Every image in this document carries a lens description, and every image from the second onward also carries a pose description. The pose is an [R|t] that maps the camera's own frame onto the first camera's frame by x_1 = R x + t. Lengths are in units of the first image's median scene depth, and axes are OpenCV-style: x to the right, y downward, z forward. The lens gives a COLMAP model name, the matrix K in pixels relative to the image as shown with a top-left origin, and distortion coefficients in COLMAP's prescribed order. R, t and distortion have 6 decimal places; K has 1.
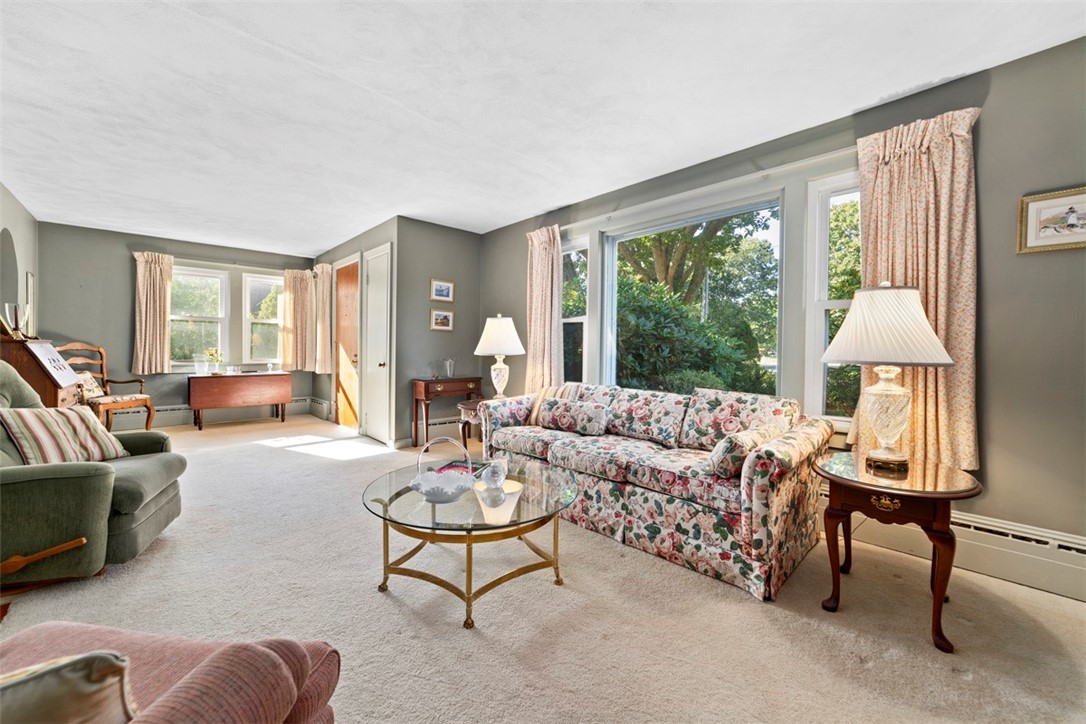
lens RADIAL K [[432.4, 0, 550.7], [0, 432.4, 347.1], [0, 0, 1]] dist [-0.001590, 0.000379]
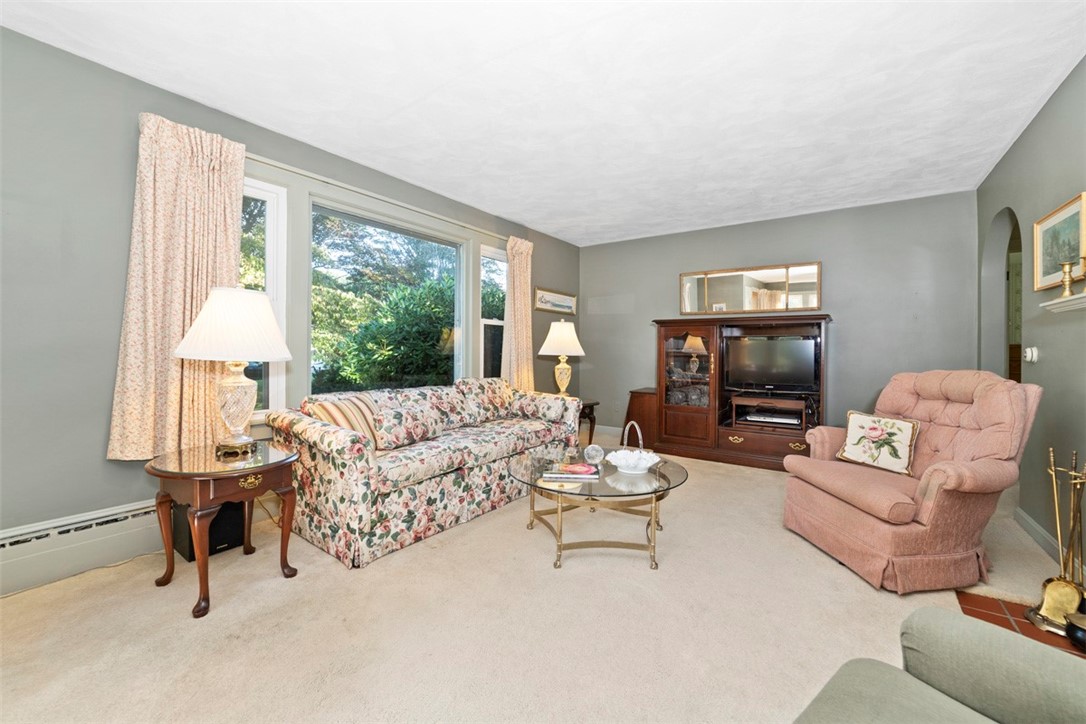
lens RADIAL K [[436.4, 0, 547.7], [0, 436.4, 358.5], [0, 0, 1]] dist [-0.002603, 0.000331]
pose [[-0.218769, -0.028454, 0.975362, -1.014439], [-0.014091, 0.999563, 0.025999, -0.001832], [-0.975675, -0.008056, -0.219075, 1.093462]]
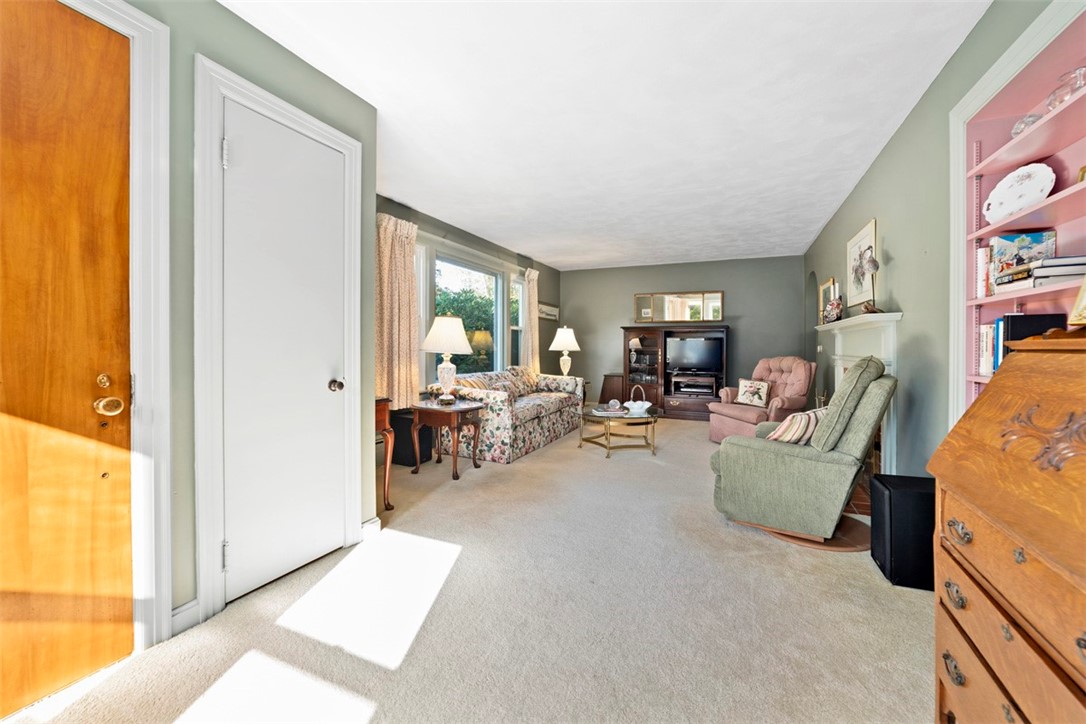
lens RADIAL K [[432.4, 0, 550.7], [0, 432.4, 347.1], [0, 0, 1]] dist [-0.001590, 0.000379]
pose [[-0.407184, -0.013466, 0.913247, -1.574457], [-0.012512, 0.999880, 0.009165, -0.011467], [-0.913260, -0.007695, -0.407304, 1.715227]]
